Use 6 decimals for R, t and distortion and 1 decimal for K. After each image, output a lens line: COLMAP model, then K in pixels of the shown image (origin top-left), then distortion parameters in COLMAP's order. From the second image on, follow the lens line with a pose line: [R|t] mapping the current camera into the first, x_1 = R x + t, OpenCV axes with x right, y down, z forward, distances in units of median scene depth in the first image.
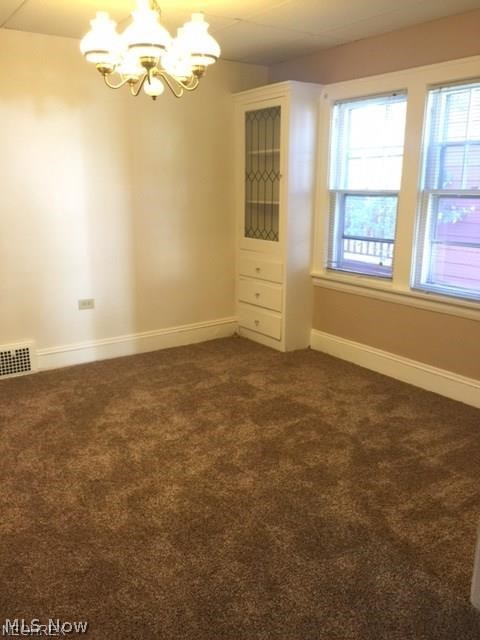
lens RADIAL K [[547.7, 0, 238.0], [0, 547.7, 321.3], [0, 0, 1]] dist [0.052302, -0.050264]
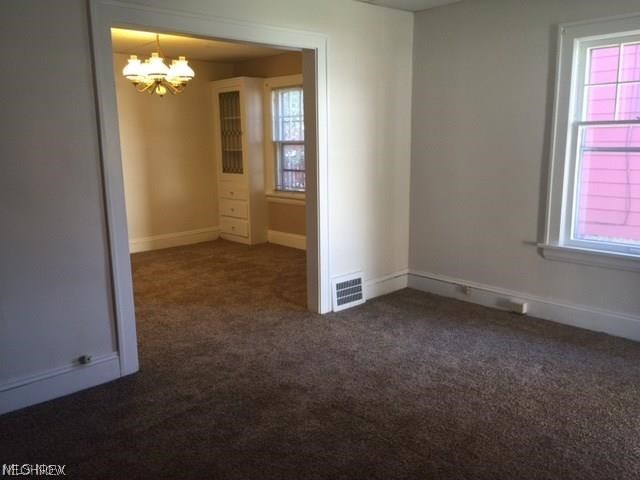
lens RADIAL K [[547.7, 0, 322.2], [0, 547.7, 239.9], [0, 0, 1]] dist [0.052302, -0.050264]
pose [[0.989054, -0.043333, 0.141046, 0.068335], [0.052192, 0.996849, -0.059727, 0.150594], [-0.138013, 0.066435, 0.988200, -0.580852]]
